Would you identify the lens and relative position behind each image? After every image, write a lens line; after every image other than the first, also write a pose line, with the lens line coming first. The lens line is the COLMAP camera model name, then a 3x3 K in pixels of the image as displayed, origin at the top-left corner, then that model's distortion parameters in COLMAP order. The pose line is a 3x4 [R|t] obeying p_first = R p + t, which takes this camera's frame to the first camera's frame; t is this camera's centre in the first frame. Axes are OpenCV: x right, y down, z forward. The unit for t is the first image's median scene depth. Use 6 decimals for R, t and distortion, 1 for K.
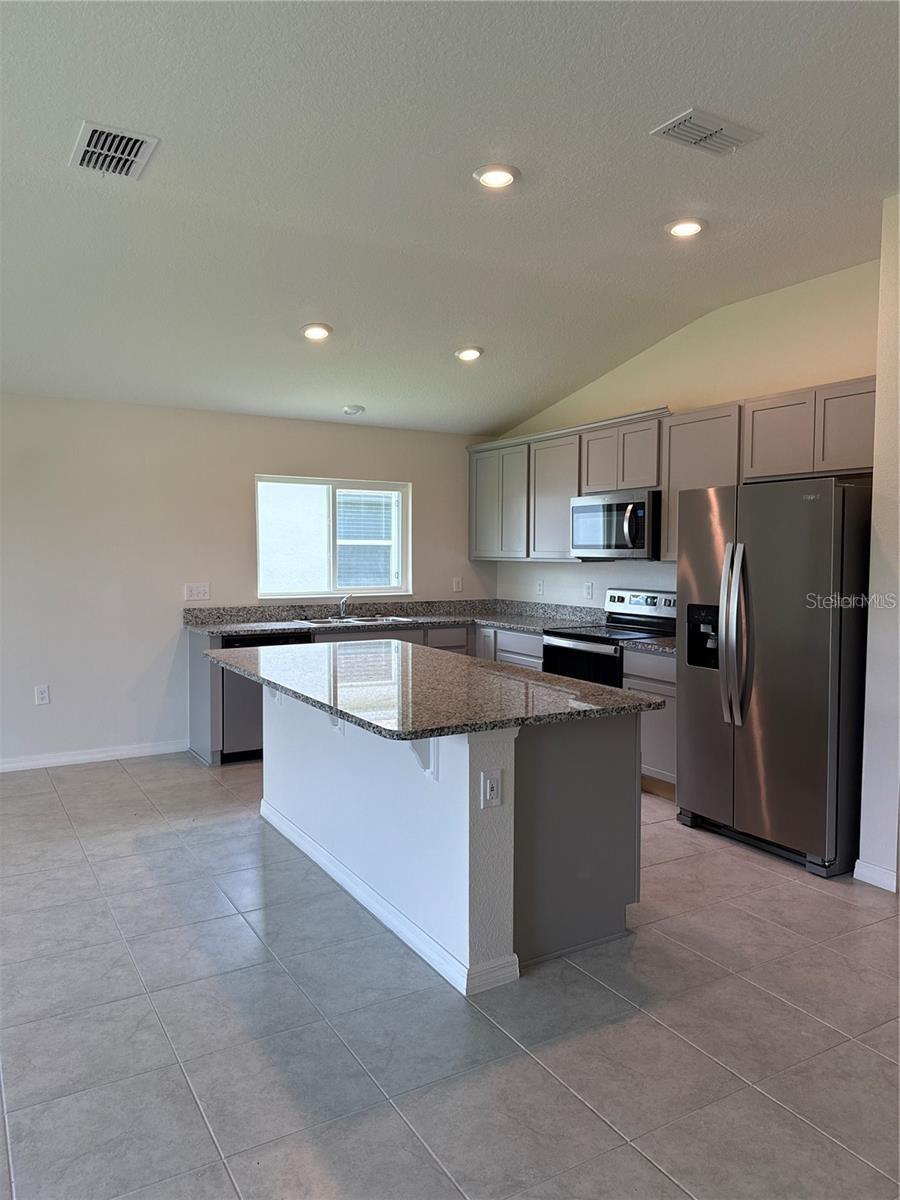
lens RADIAL K [[852.5, 0, 453.6], [0, 852.5, 600.3], [0, 0, 1]] dist [0.105511, -0.111817]
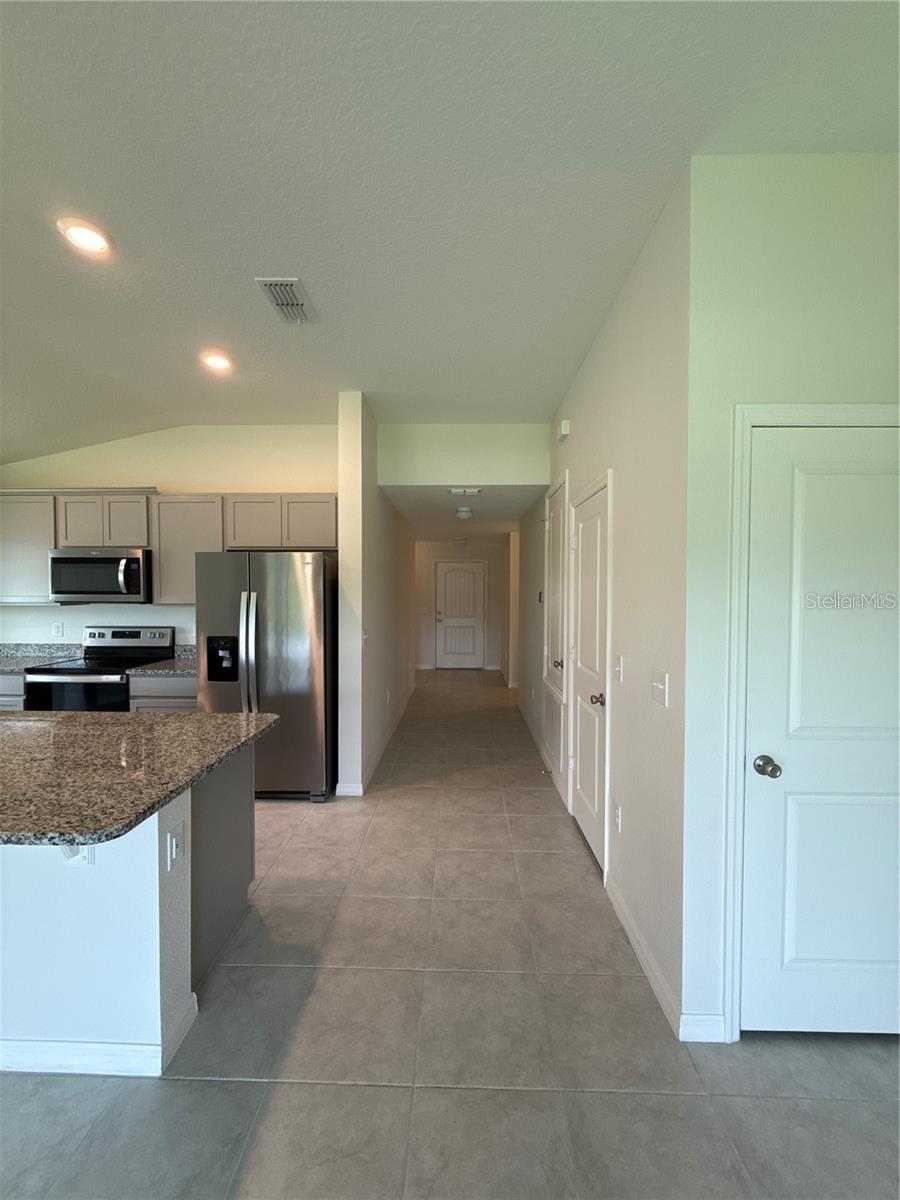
lens RADIAL K [[480.3, 0, 452.4], [0, 480.3, 602.0], [0, 0, 1]] dist [0.002222, 0.000597]
pose [[0.532023, -0.021586, 0.846455, -0.137663], [0.049574, 0.998754, -0.005689, -0.022765], [-0.845278, 0.044989, 0.532430, 0.234486]]
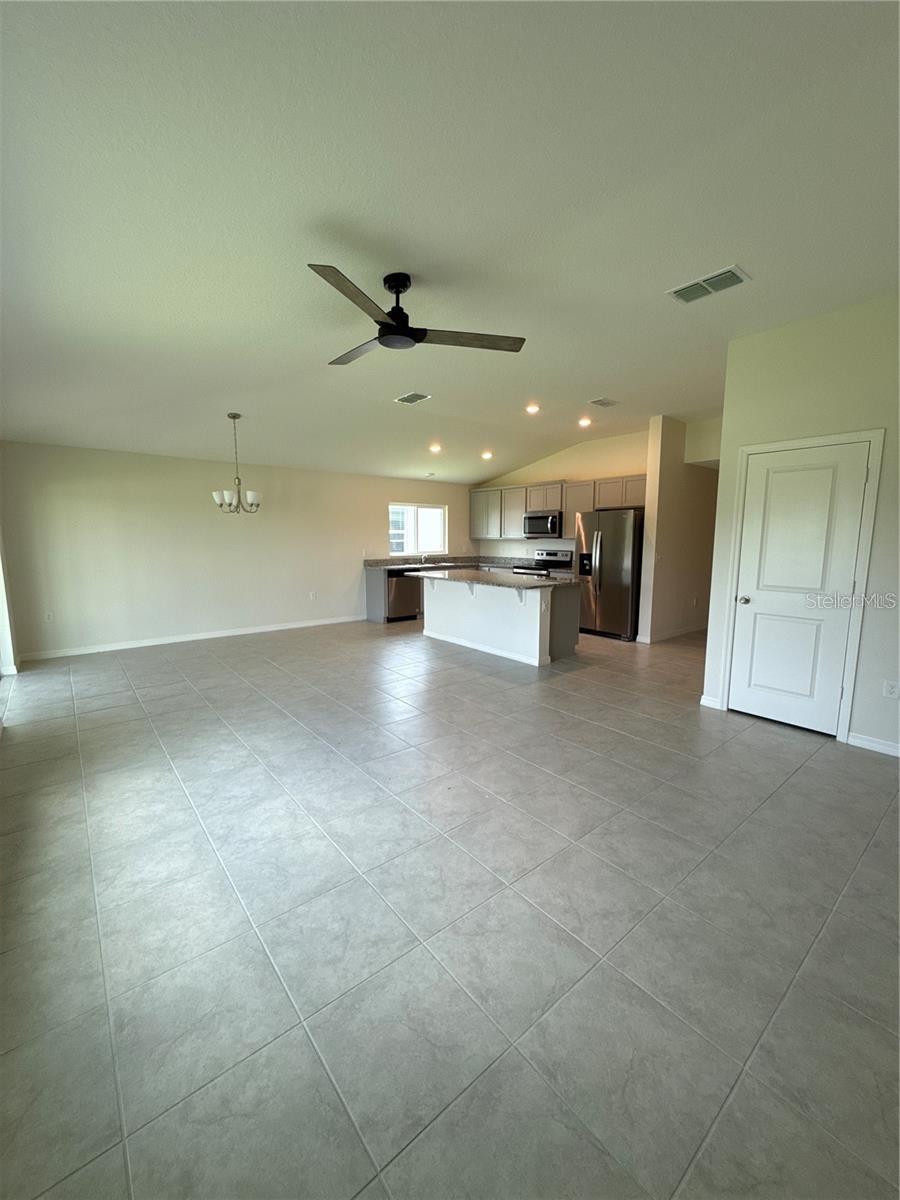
lens RADIAL K [[480.3, 0, 452.4], [0, 480.3, 602.0], [0, 0, 1]] dist [0.002222, 0.000597]
pose [[0.988604, -0.023495, 0.148693, -0.320039], [0.012254, 0.997028, 0.076063, 0.032766], [-0.150038, -0.073374, 0.985954, -0.419881]]
